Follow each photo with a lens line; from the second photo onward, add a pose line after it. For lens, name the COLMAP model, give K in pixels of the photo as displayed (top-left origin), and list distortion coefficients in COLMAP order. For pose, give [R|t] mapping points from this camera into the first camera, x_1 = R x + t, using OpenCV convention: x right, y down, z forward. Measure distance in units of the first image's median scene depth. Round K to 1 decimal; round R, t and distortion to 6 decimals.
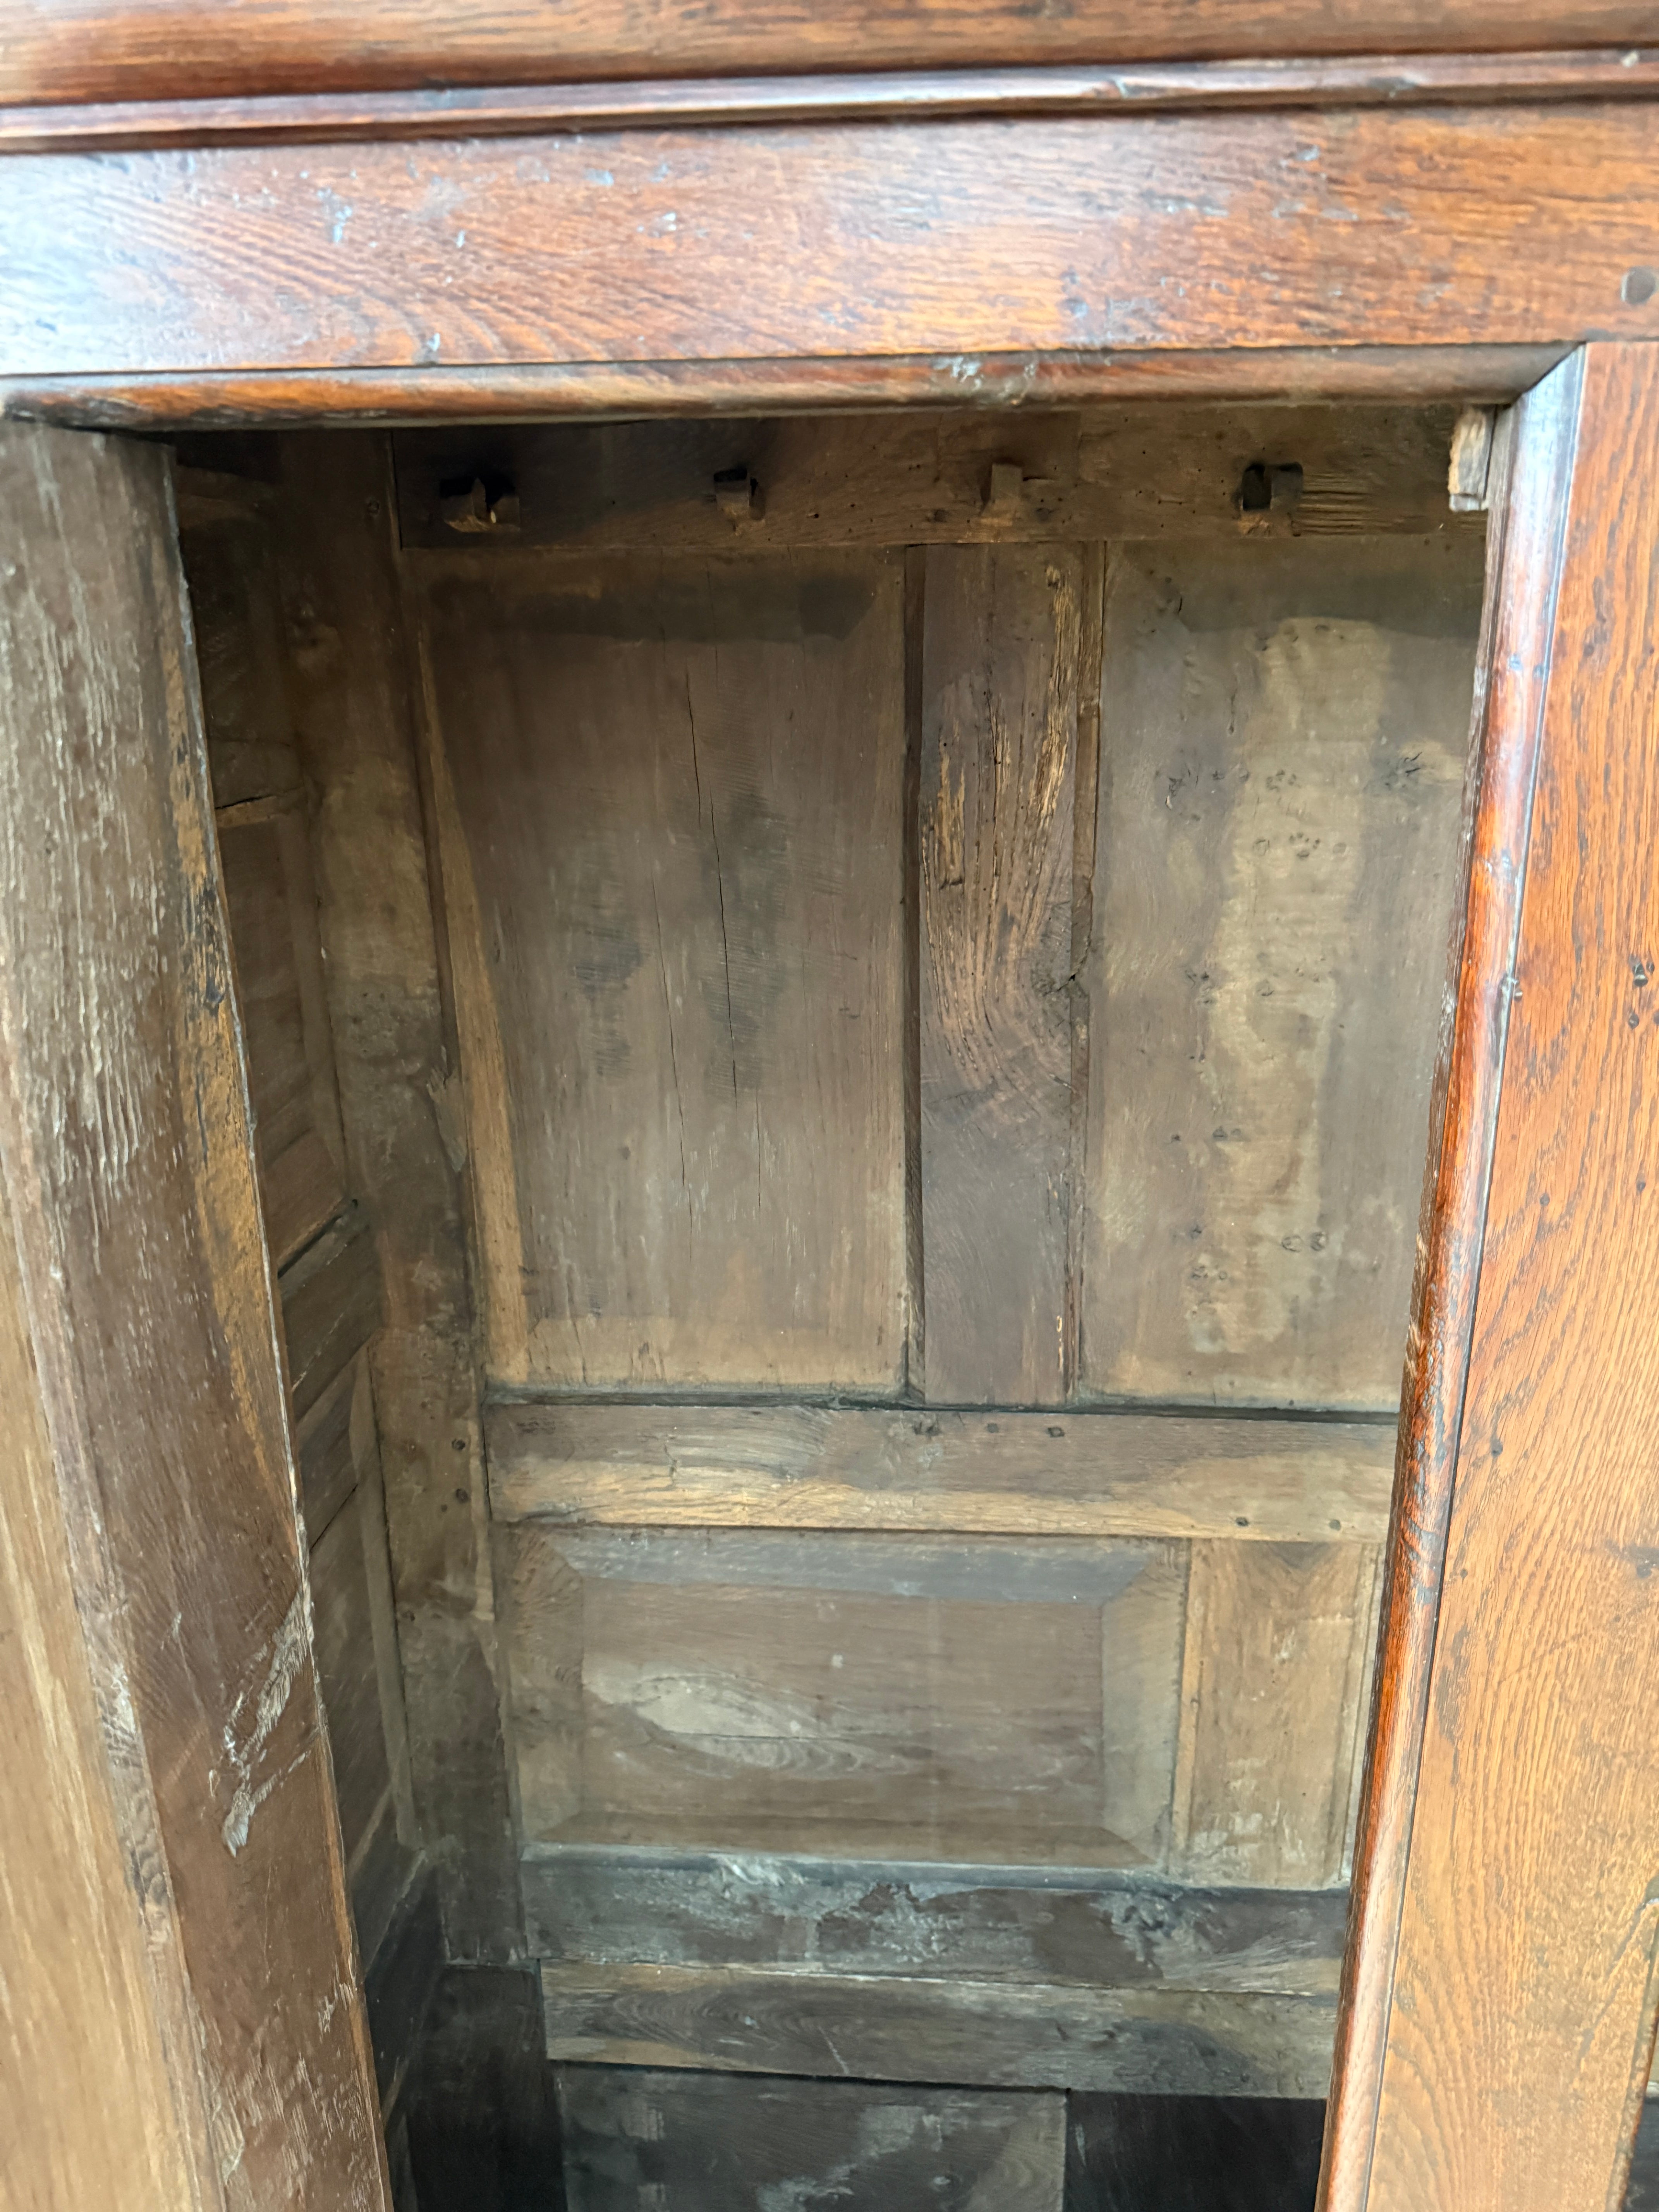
lens RADIAL K [[1563.1, 0, 842.0], [0, 1563.1, 1125.5], [0, 0, 1]] dist [0.074953, -0.098102]
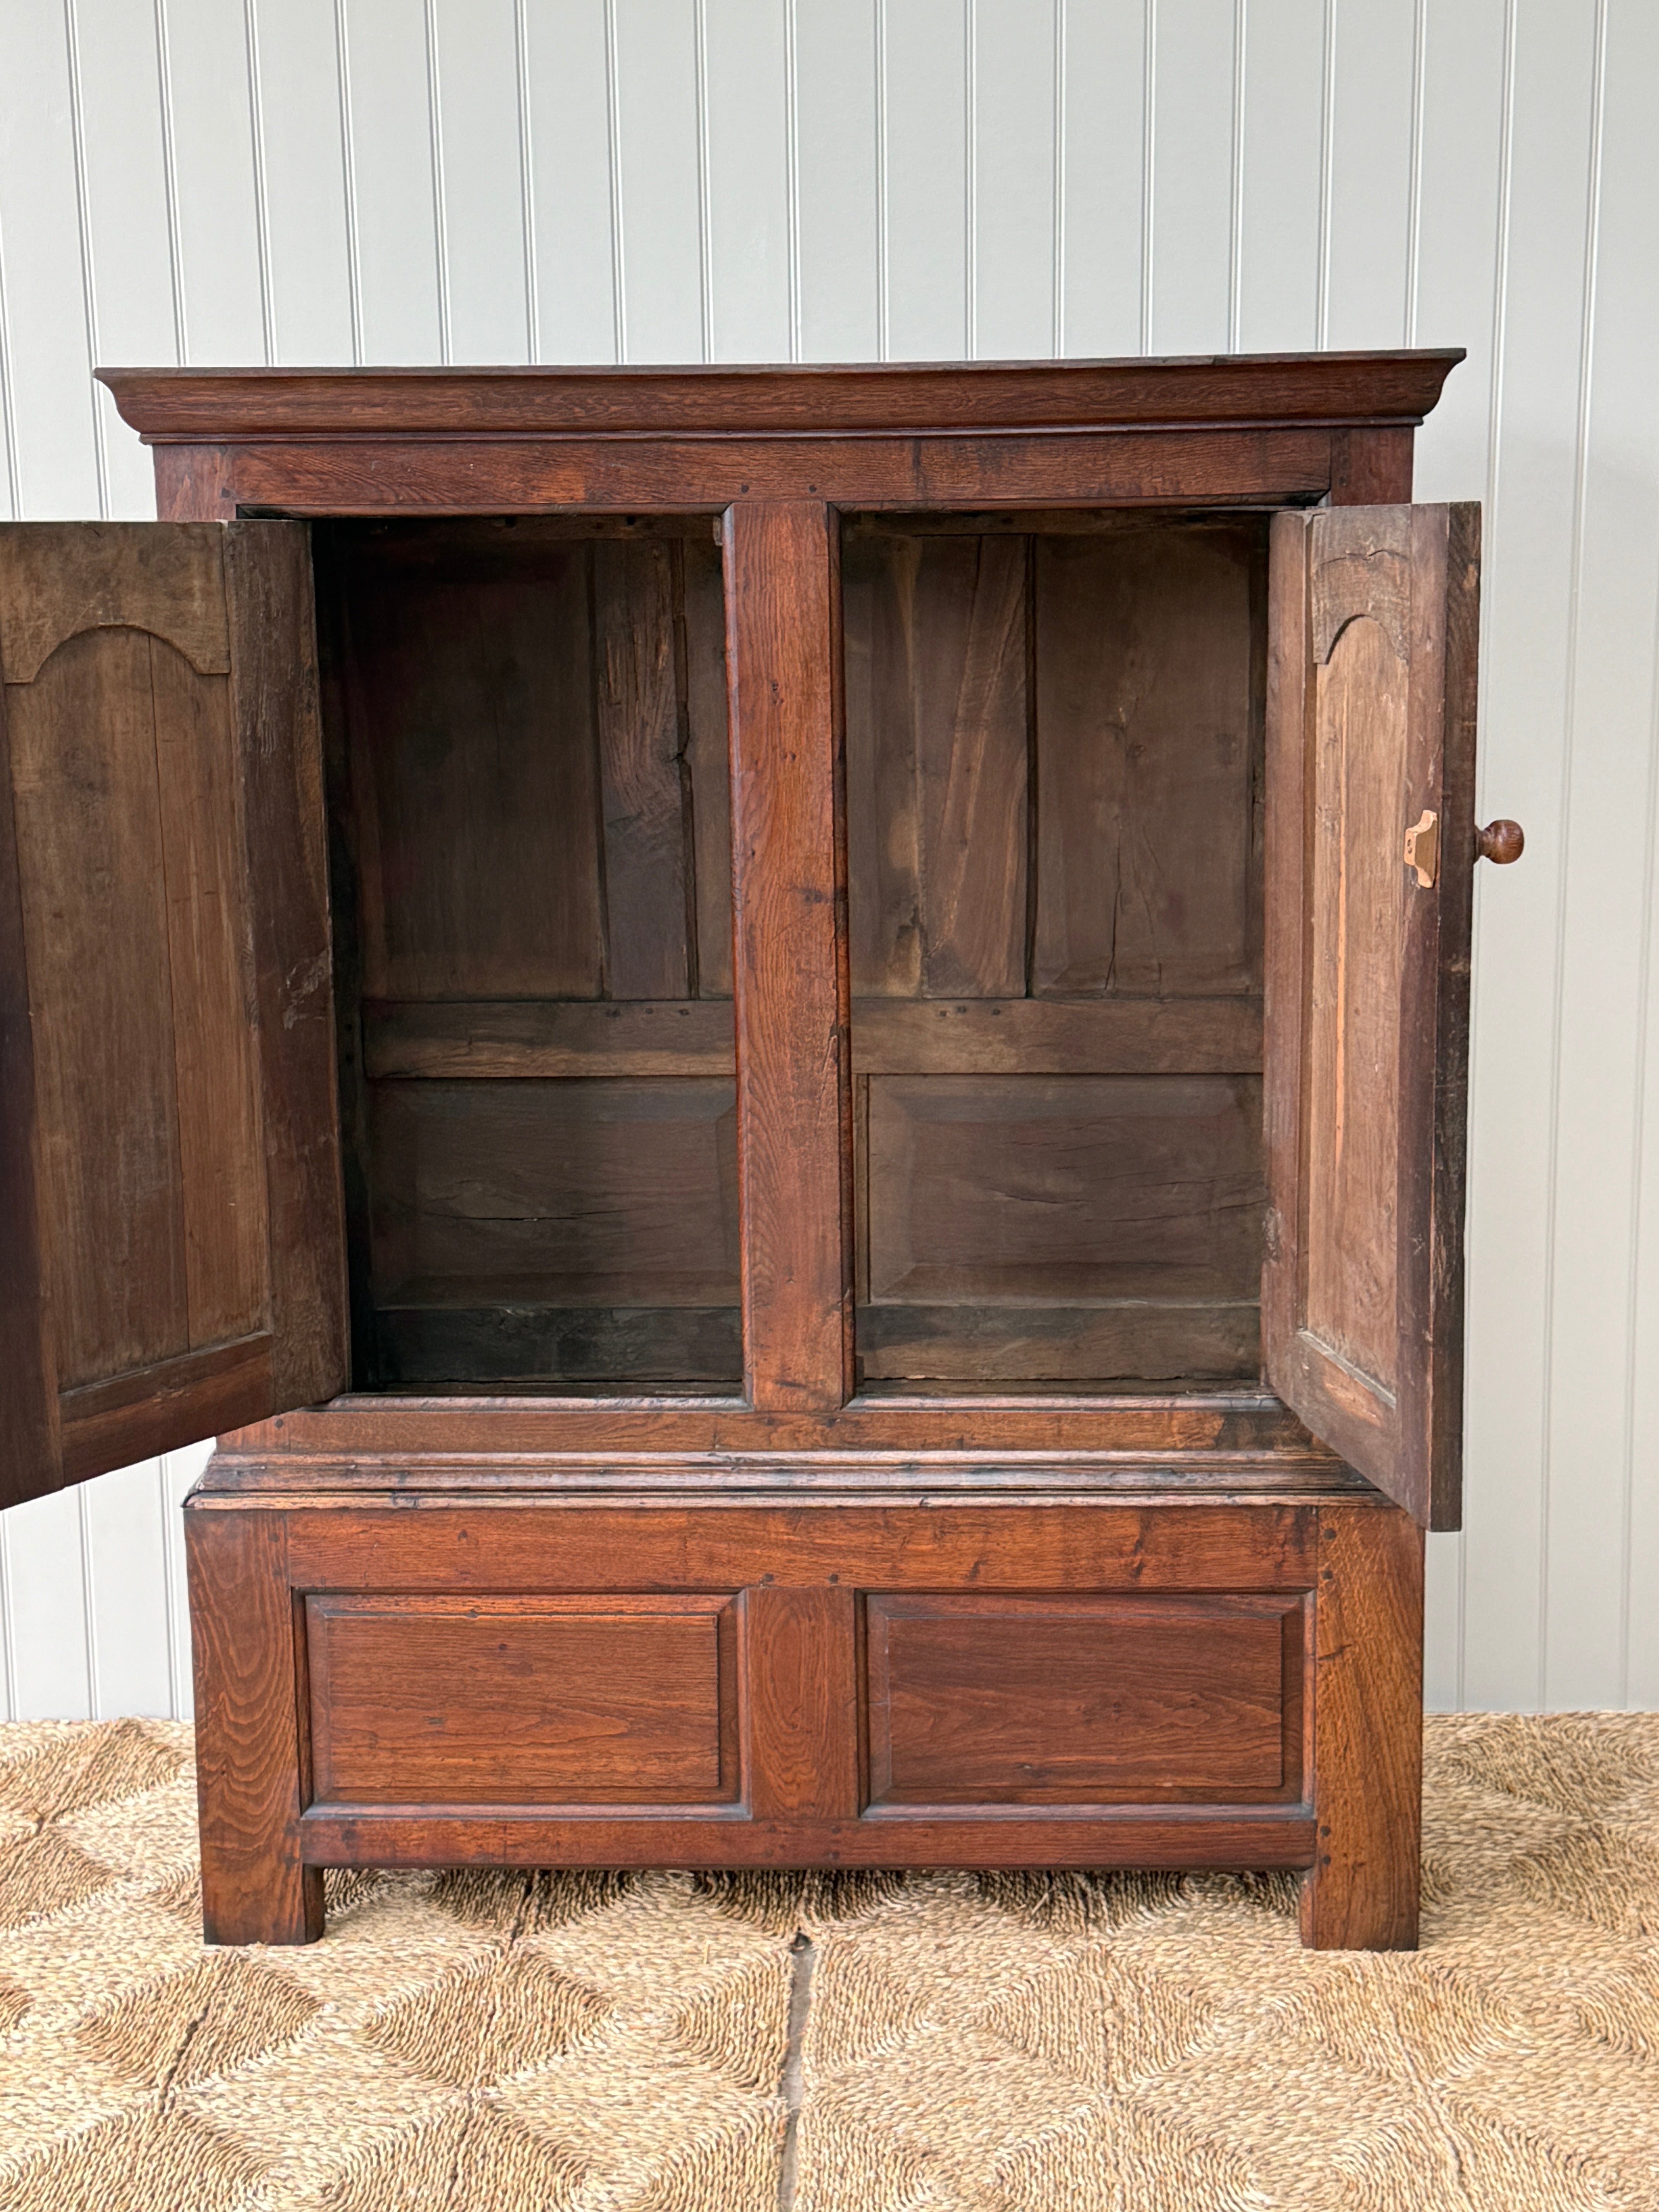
lens RADIAL K [[2906.3, 0, 847.9], [0, 2906.3, 1099.0], [0, 0, 1]] dist [0.202243, -0.487156]
pose [[0.999588, -0.009377, 0.027113, 0.254169], [0.012626, 0.992417, -0.122266, 0.771154], [-0.025761, 0.122558, 0.992127, -2.521972]]
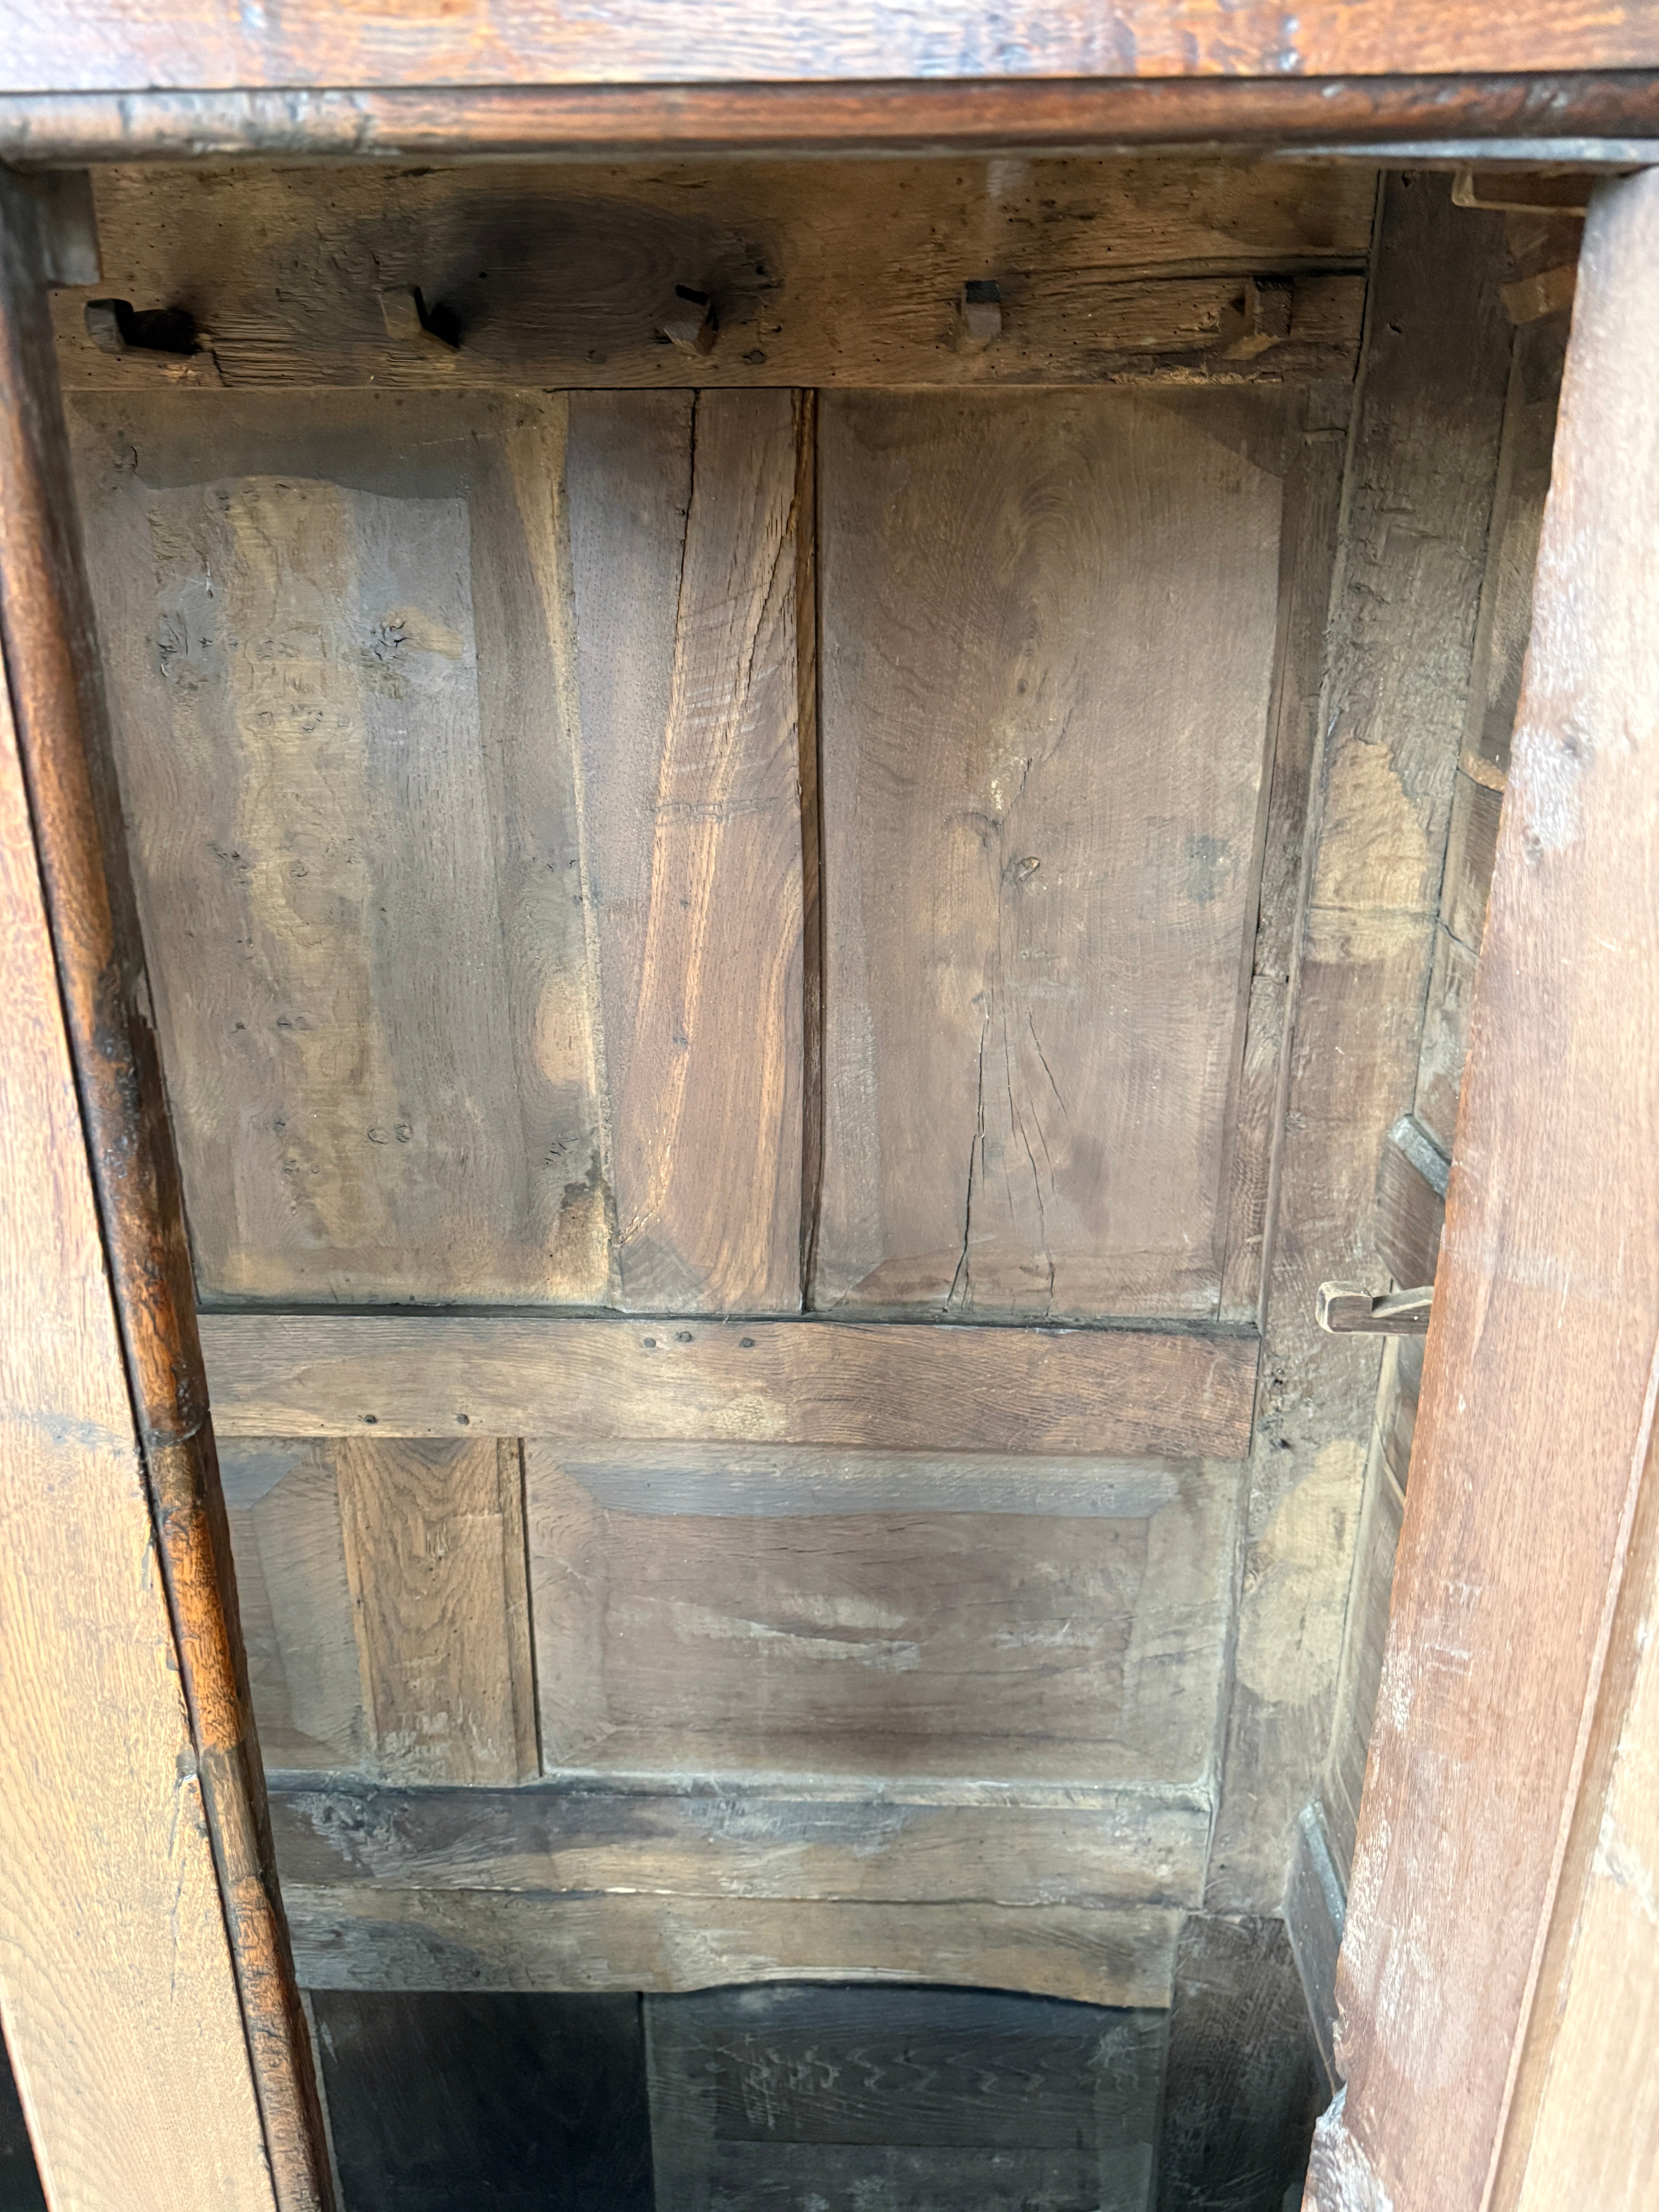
lens RADIAL K [[1554.3, 0, 824.8], [0, 1554.3, 1121.1], [0, 0, 1]] dist [0.114372, -0.175632]
pose [[0.999429, -0.002476, 0.033689, 0.556414], [0.001187, 0.999269, 0.038214, 0.030648], [-0.033759, -0.038152, 0.998702, 0.017140]]
